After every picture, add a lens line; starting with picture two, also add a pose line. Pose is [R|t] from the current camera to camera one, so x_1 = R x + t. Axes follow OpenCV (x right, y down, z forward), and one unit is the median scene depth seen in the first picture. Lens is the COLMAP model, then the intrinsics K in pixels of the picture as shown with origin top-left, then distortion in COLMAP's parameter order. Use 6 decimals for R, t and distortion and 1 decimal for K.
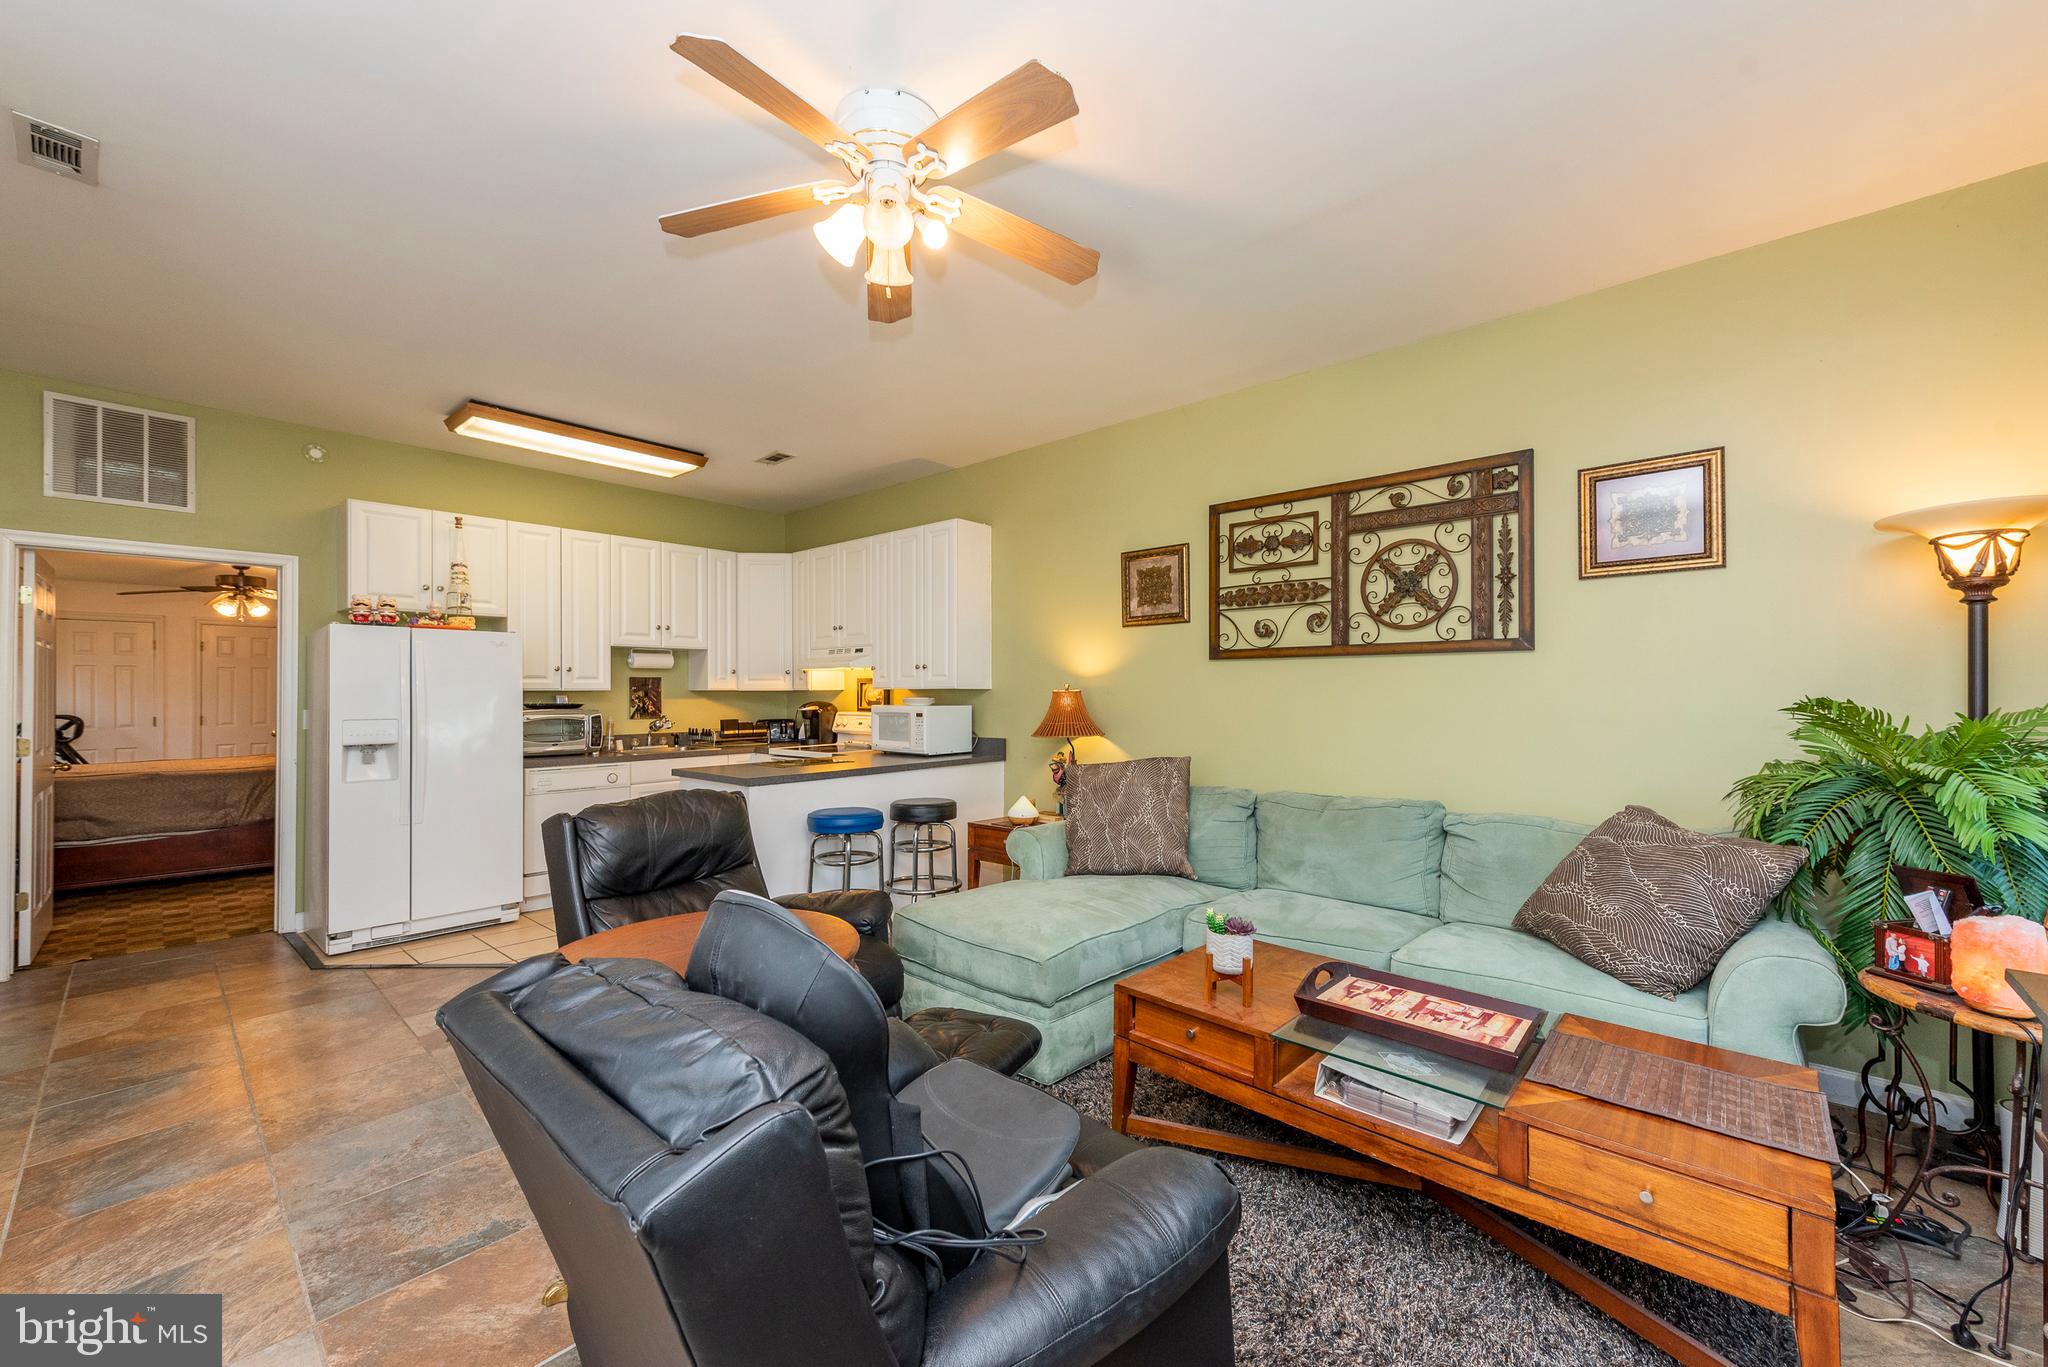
lens RADIAL K [[800.7, 0, 1025.3], [0, 800.7, 687.3], [0, 0, 1]] dist [0.012892, -0.002992]
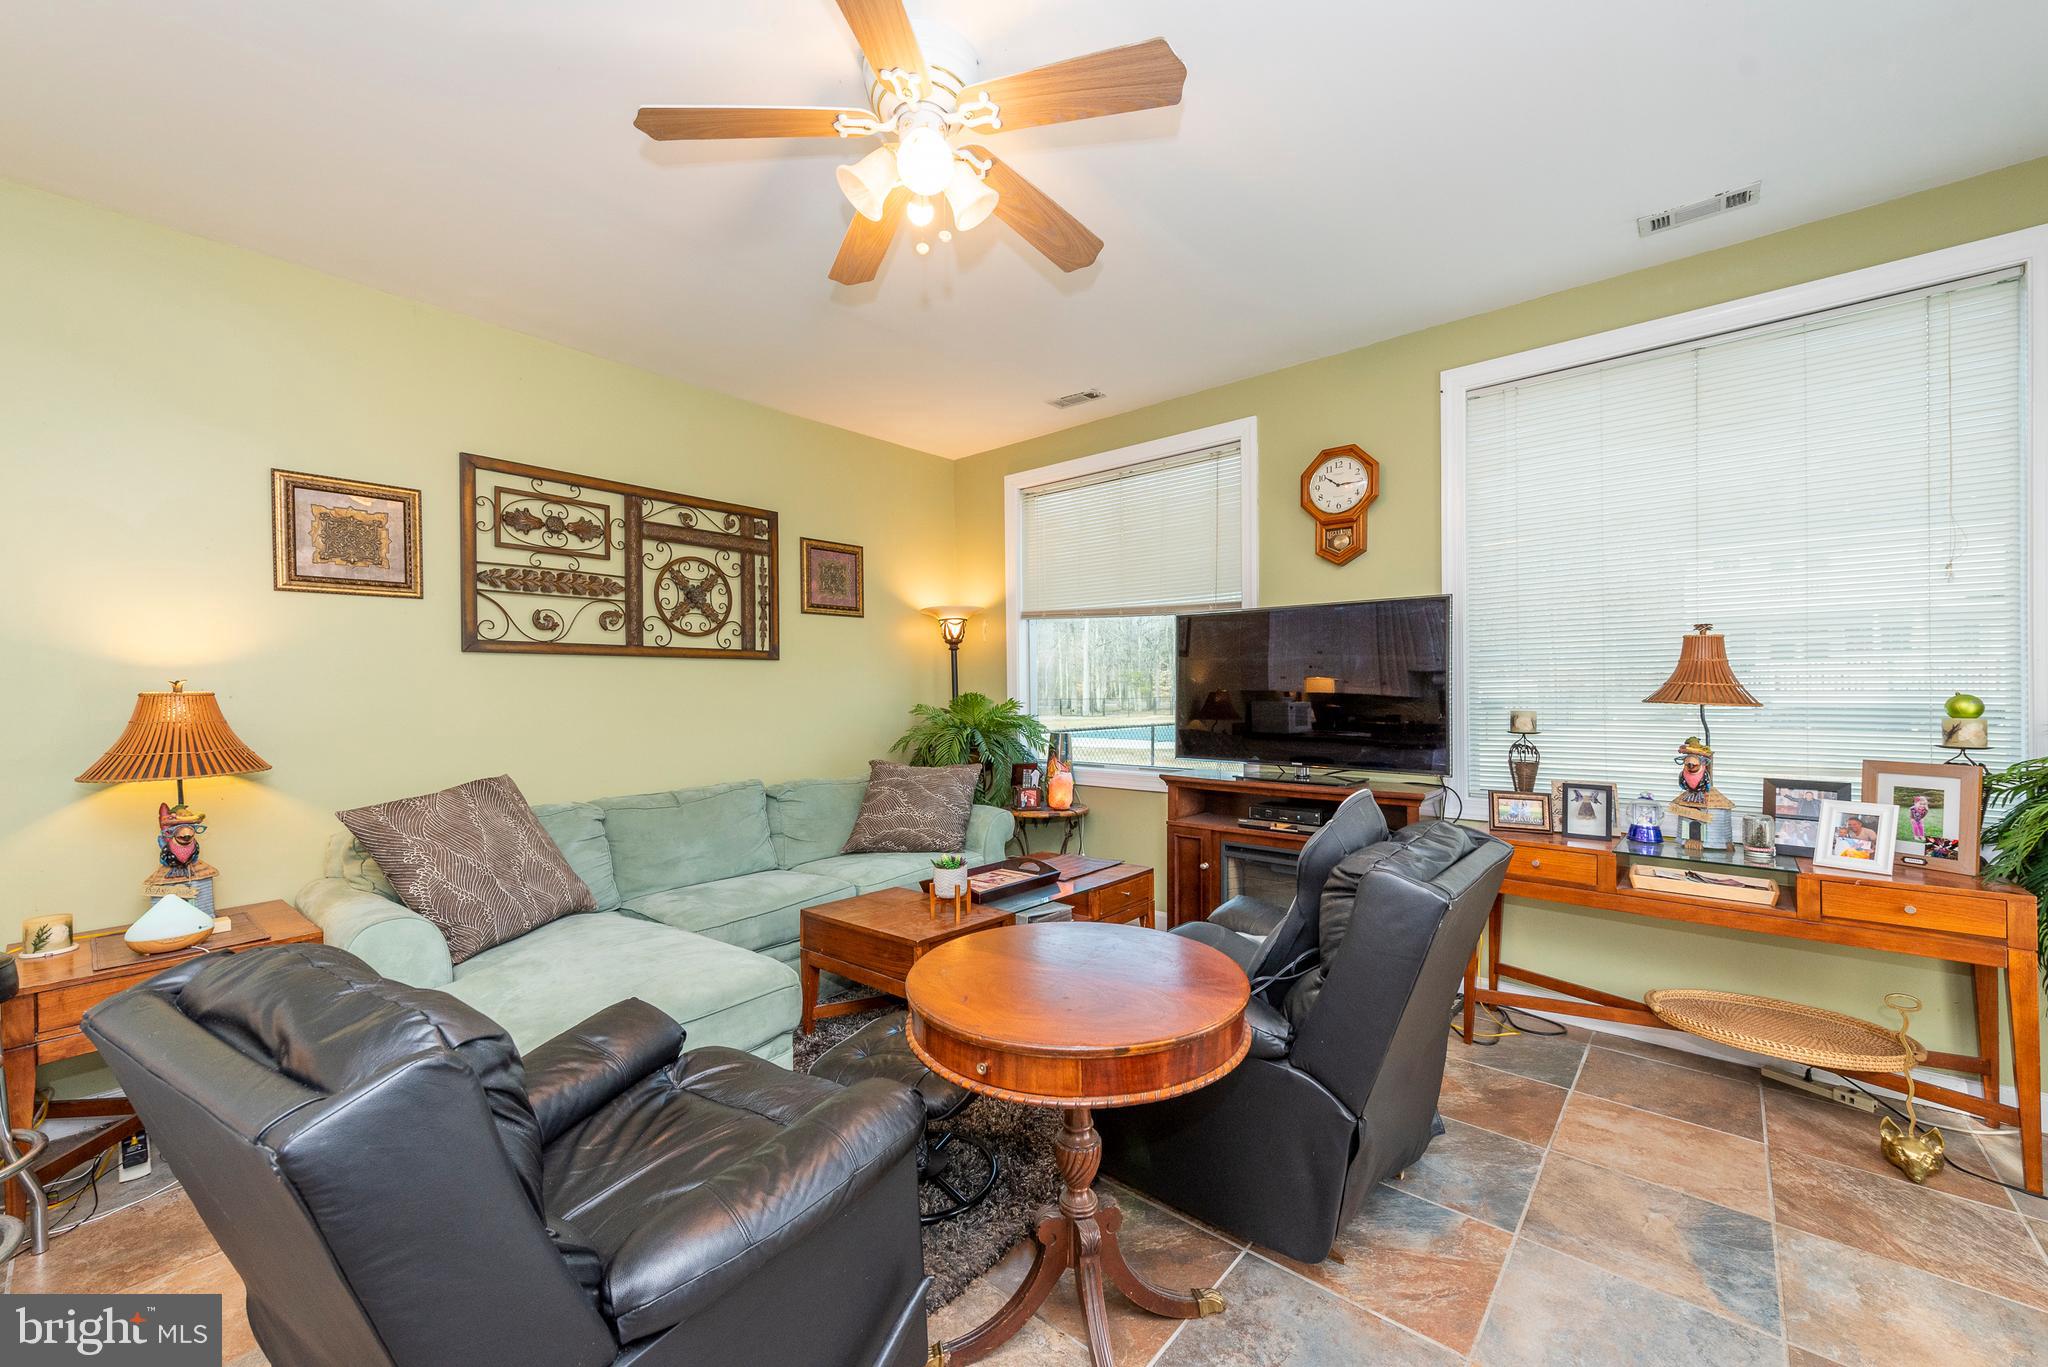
lens RADIAL K [[800.7, 0, 1025.3], [0, 800.7, 687.3], [0, 0, 1]] dist [0.012892, -0.002992]
pose [[-0.027423, 0.005703, 0.999608, -0.579446], [0.002117, 0.999982, -0.005647, 0.006443], [-0.999622, 0.001961, -0.027434, 0.488174]]
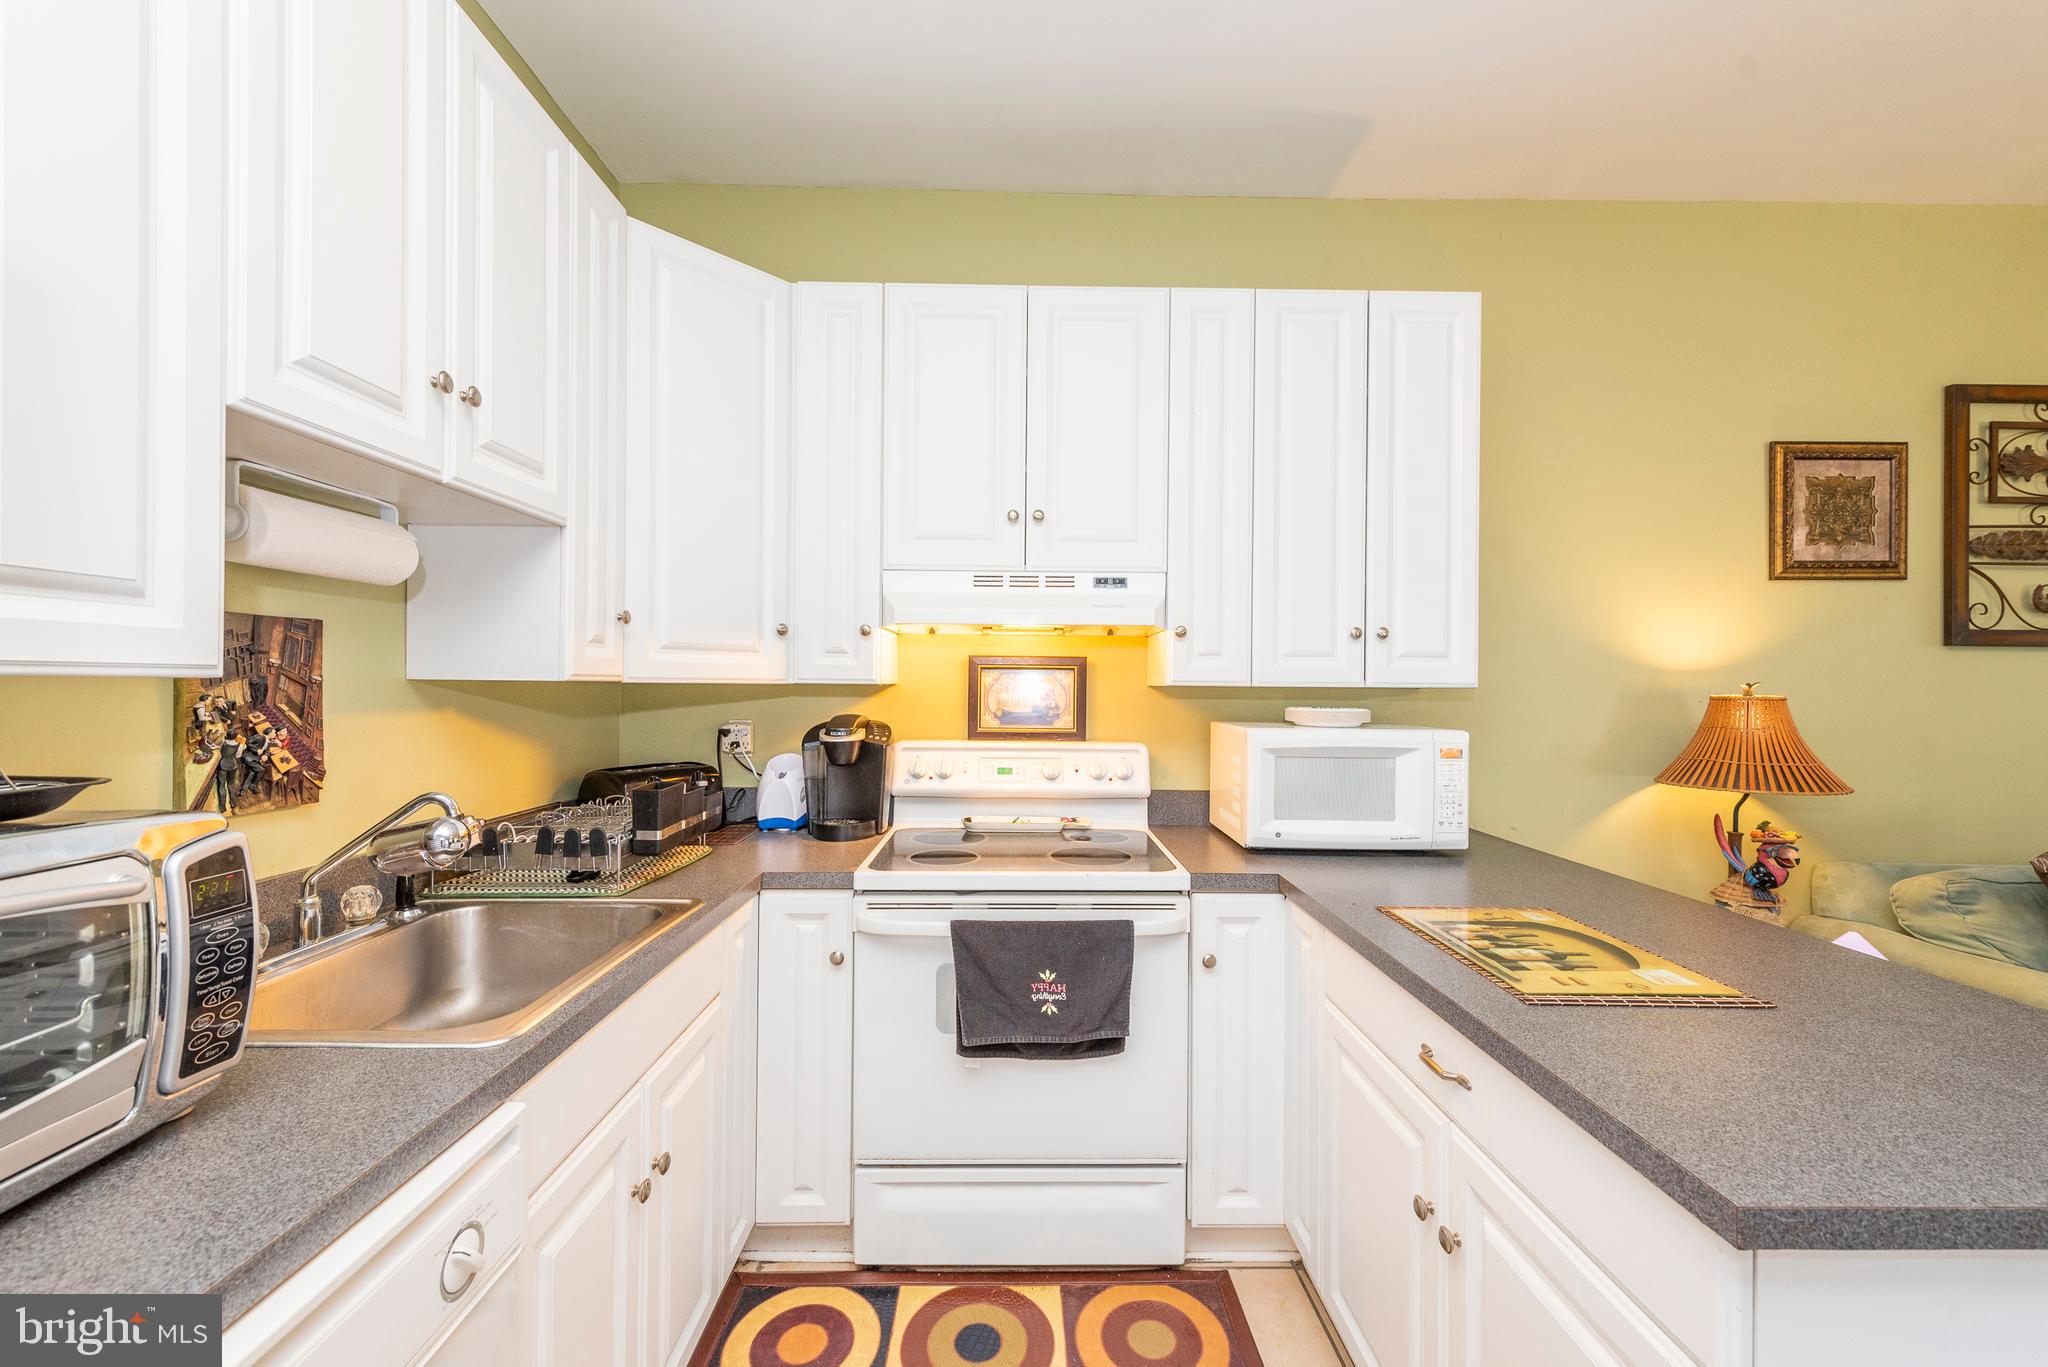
lens RADIAL K [[800.7, 0, 1025.3], [0, 800.7, 687.3], [0, 0, 1]] dist [0.012892, -0.002992]
pose [[0.733652, 0.007402, 0.679485, -0.697571], [-0.013756, 0.999898, 0.003960, 0.004067], [-0.679386, -0.012252, 0.733679, 1.050973]]
